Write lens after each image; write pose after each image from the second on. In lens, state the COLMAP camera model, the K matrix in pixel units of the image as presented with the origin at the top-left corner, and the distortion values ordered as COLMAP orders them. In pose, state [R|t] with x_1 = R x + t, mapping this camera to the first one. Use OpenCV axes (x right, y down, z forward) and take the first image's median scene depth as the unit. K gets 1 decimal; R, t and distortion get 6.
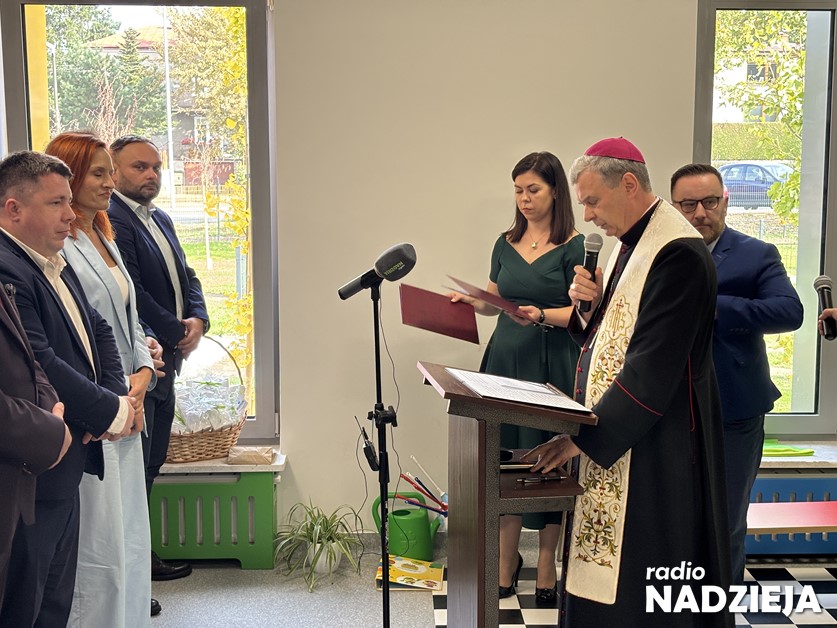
lens RADIAL K [[1277.8, 0, 418.5], [0, 1277.8, 314.0], [0, 0, 1]] dist [0.090693, -0.088302]
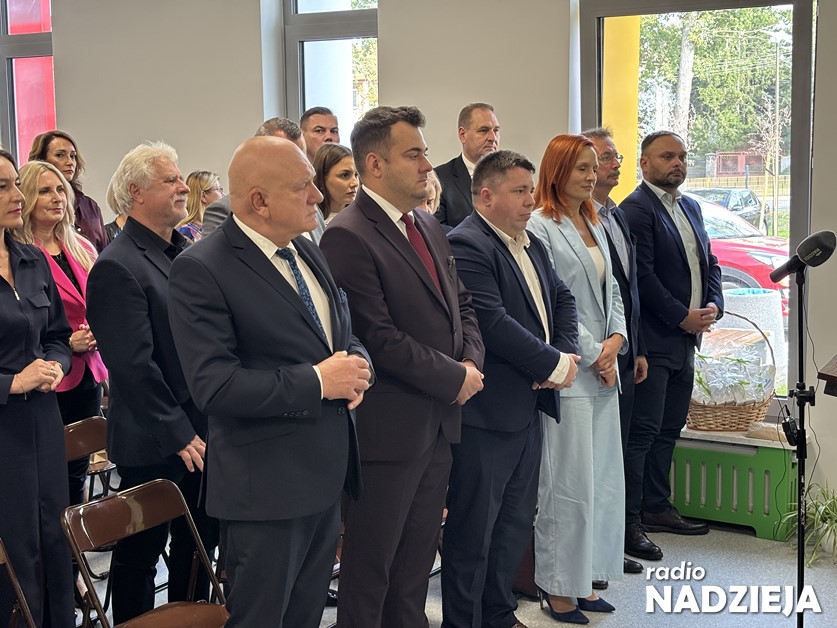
lens RADIAL K [[1277.8, 0, 418.5], [0, 1277.8, 314.0], [0, 0, 1]] dist [0.090693, -0.088302]
pose [[0.836968, 0.062764, -0.543640, 0.221660], [-0.056949, 0.997997, 0.027544, 0.001408], [0.544280, 0.007906, 0.838866, -0.051649]]
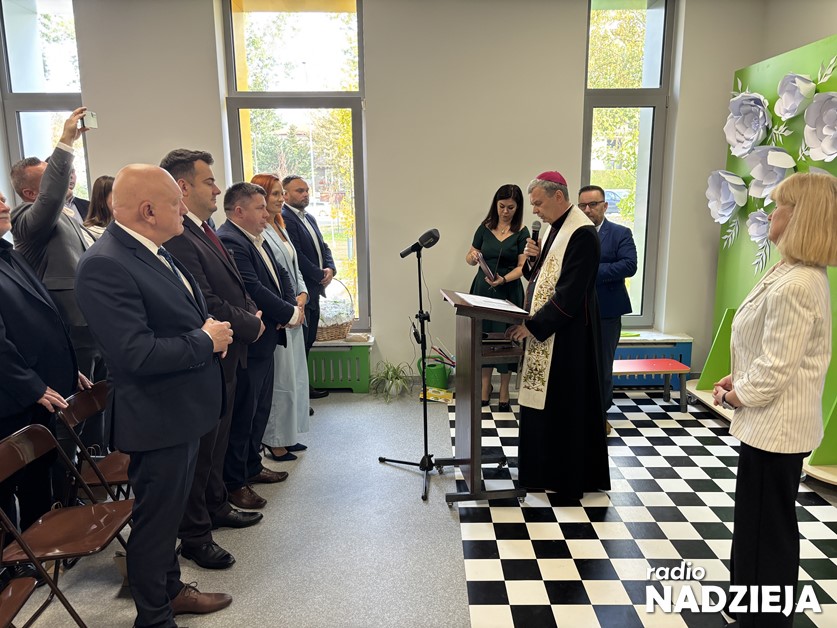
lens RADIAL K [[625.0, 0, 418.5], [0, 625.0, 314.0], [0, 0, 1]] dist [0.054874, -0.003385]
pose [[0.999708, -0.002119, -0.024068, -0.011477], [0.003794, 0.997556, 0.069769, 0.006232], [0.023862, -0.069840, 0.997273, 0.027347]]
